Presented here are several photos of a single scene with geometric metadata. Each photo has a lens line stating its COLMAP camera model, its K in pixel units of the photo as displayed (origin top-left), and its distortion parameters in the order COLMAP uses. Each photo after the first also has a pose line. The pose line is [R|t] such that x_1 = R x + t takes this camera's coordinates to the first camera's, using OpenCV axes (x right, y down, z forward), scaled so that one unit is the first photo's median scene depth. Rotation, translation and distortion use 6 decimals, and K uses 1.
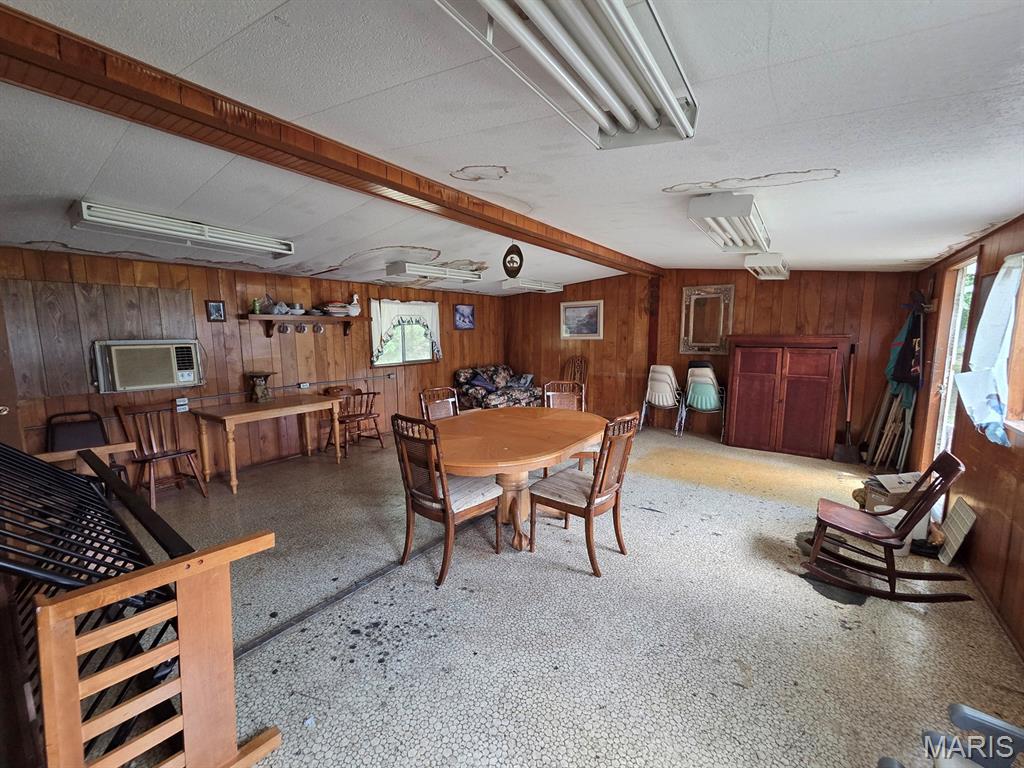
lens RADIAL K [[420.8, 0, 509.2], [0, 420.8, 382.7], [0, 0, 1]] dist [-0.001315, 0.000108]
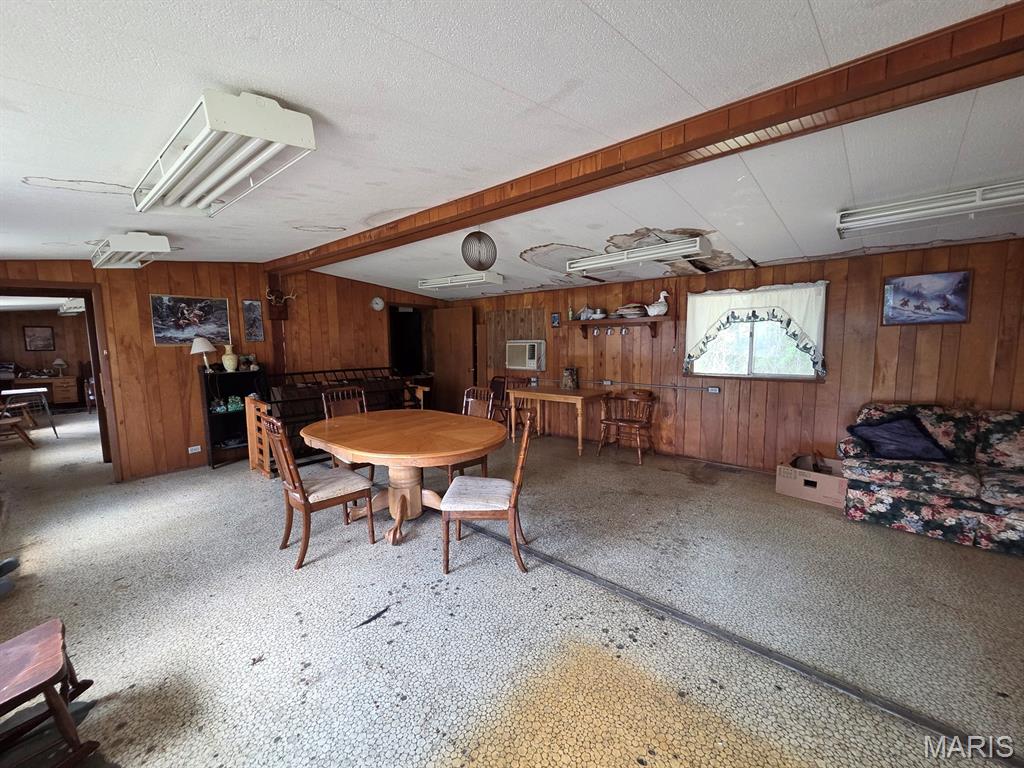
lens RADIAL K [[420.8, 0, 509.2], [0, 420.8, 382.7], [0, 0, 1]] dist [-0.001315, 0.000108]
pose [[-0.099865, 0.109464, -0.988961, 0.597882], [-0.105553, 0.987156, 0.119923, -0.093604], [0.989386, 0.116364, -0.087028, 0.801609]]
